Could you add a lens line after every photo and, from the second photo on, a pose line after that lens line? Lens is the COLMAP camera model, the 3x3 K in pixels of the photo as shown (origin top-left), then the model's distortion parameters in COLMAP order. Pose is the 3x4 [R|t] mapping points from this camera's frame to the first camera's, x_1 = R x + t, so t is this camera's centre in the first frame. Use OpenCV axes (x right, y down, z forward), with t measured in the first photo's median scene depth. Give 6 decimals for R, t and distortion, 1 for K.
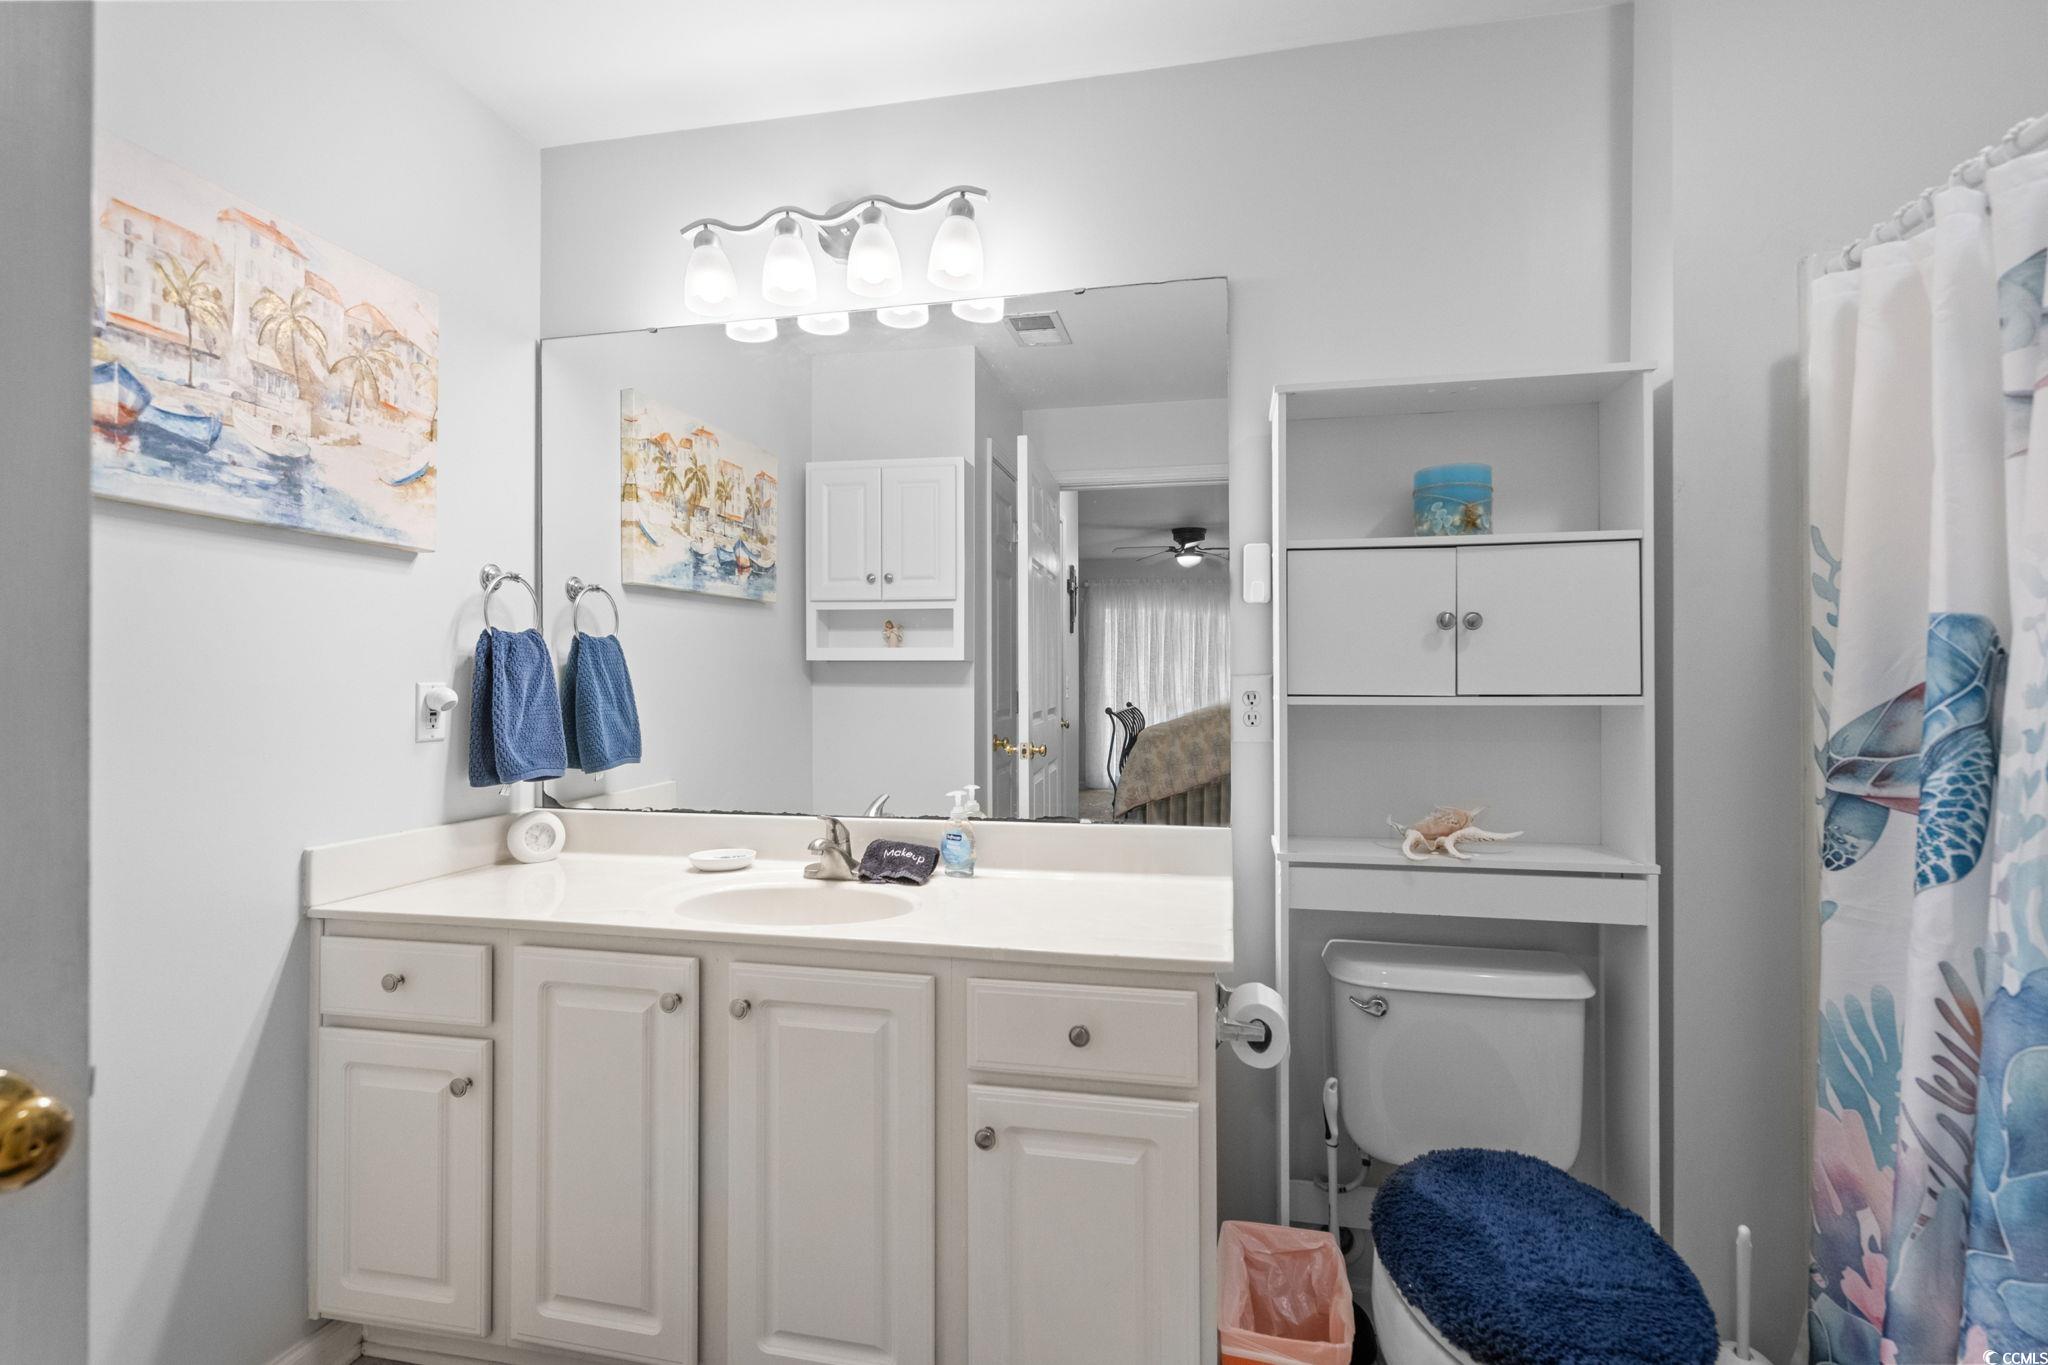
lens RADIAL K [[983.5, 0, 1021.4], [0, 983.5, 675.8], [0, 0, 1]] dist [0.000712, 0.001065]
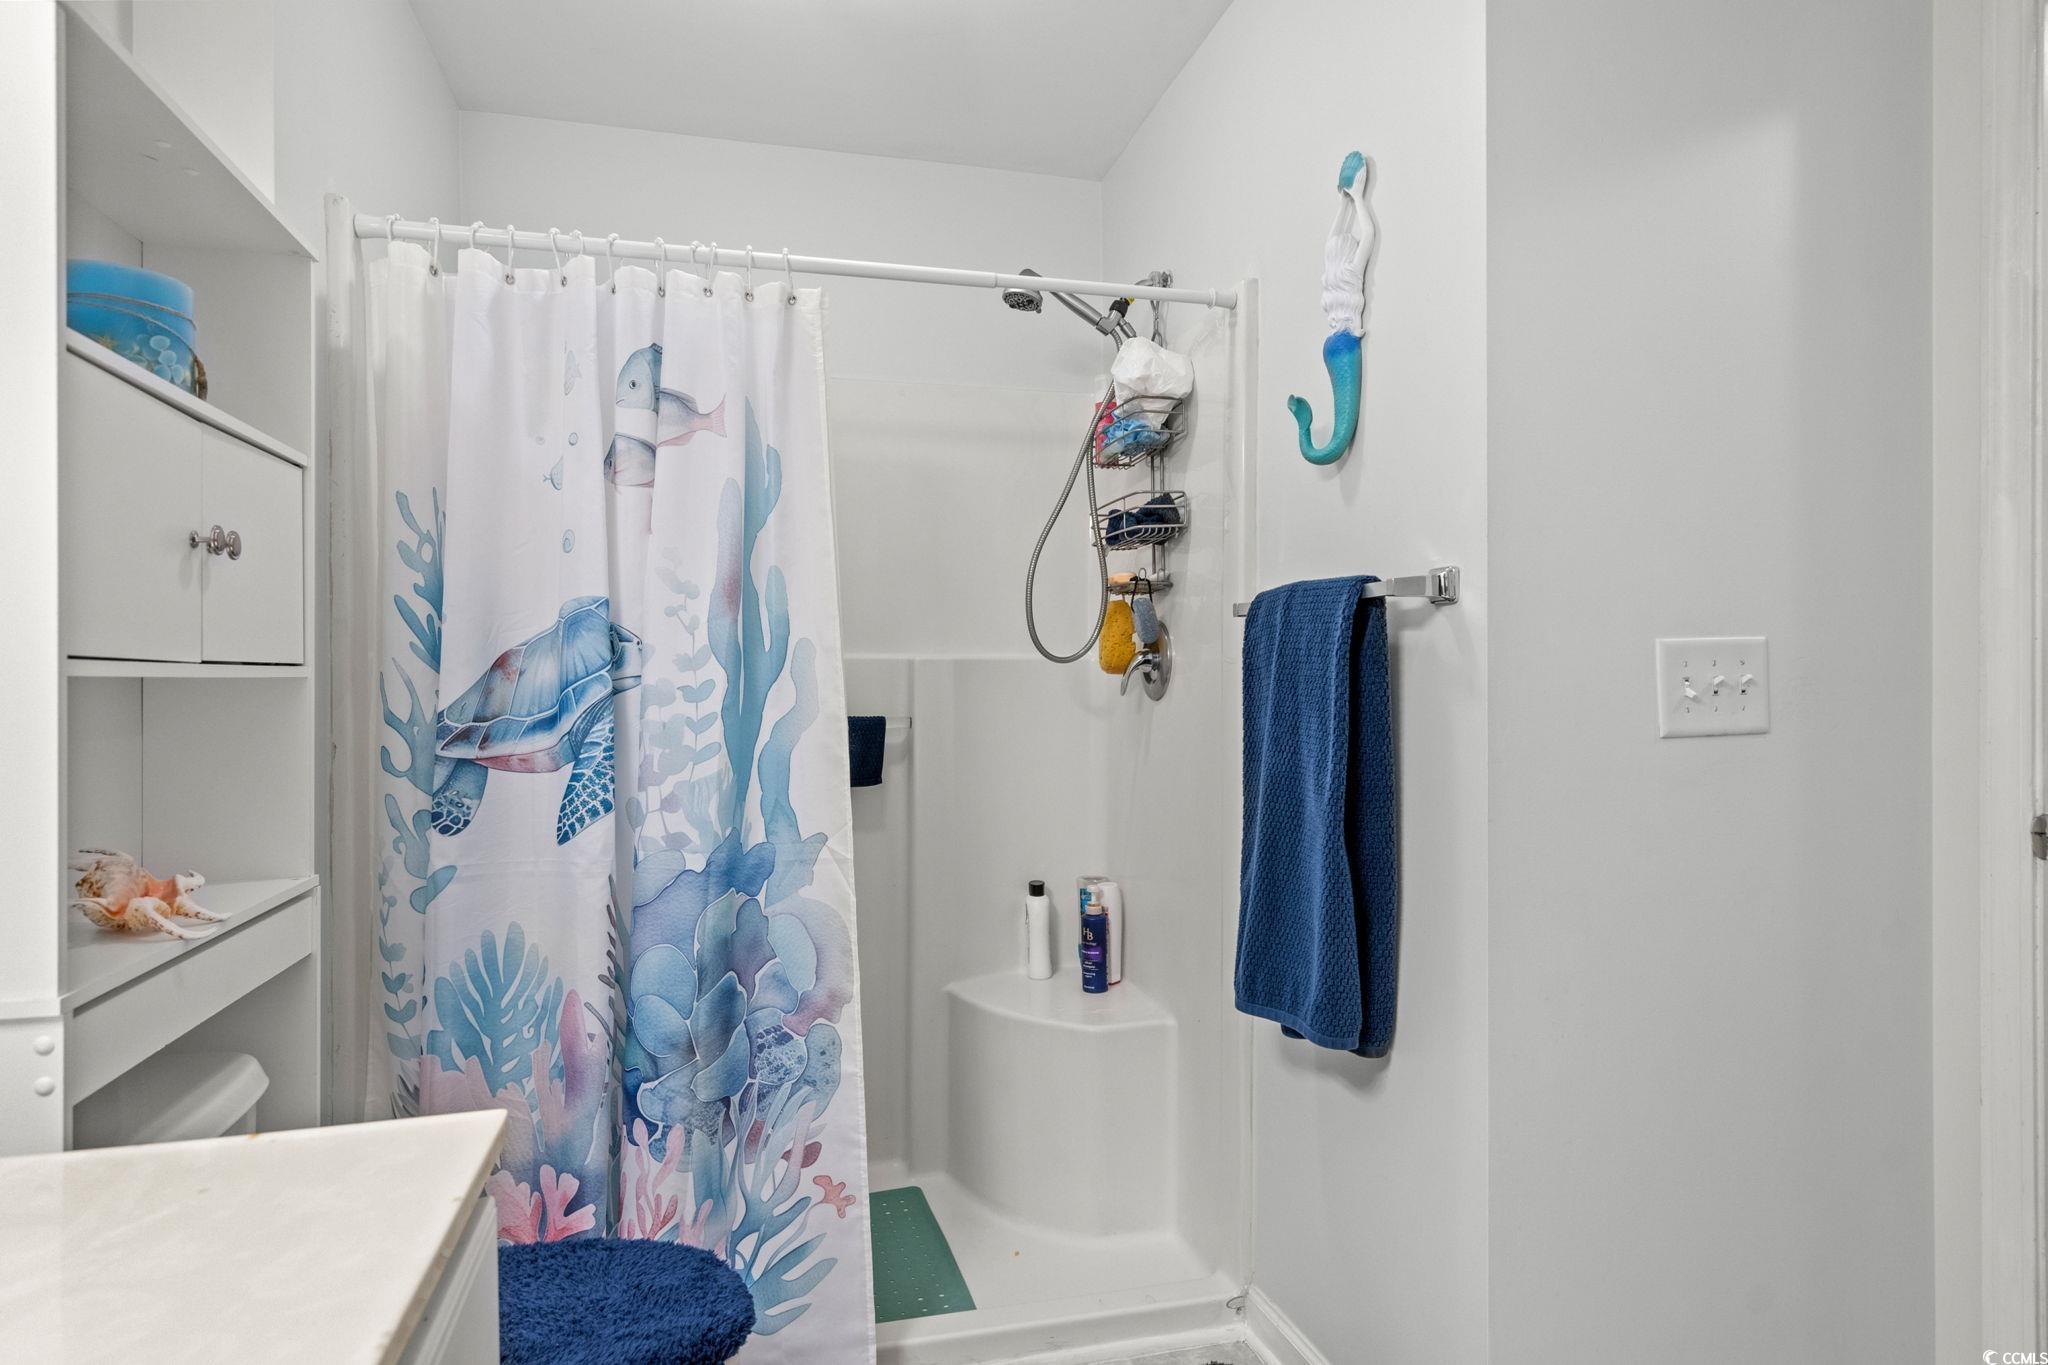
lens RADIAL K [[983.5, 0, 1021.4], [0, 983.5, 675.8], [0, 0, 1]] dist [0.000712, 0.001065]
pose [[-0.431953, 0.009209, 0.901849, -0.372177], [0.002648, 0.999957, -0.008943, 0.043000], [-0.901892, -0.001475, -0.431959, 0.934383]]
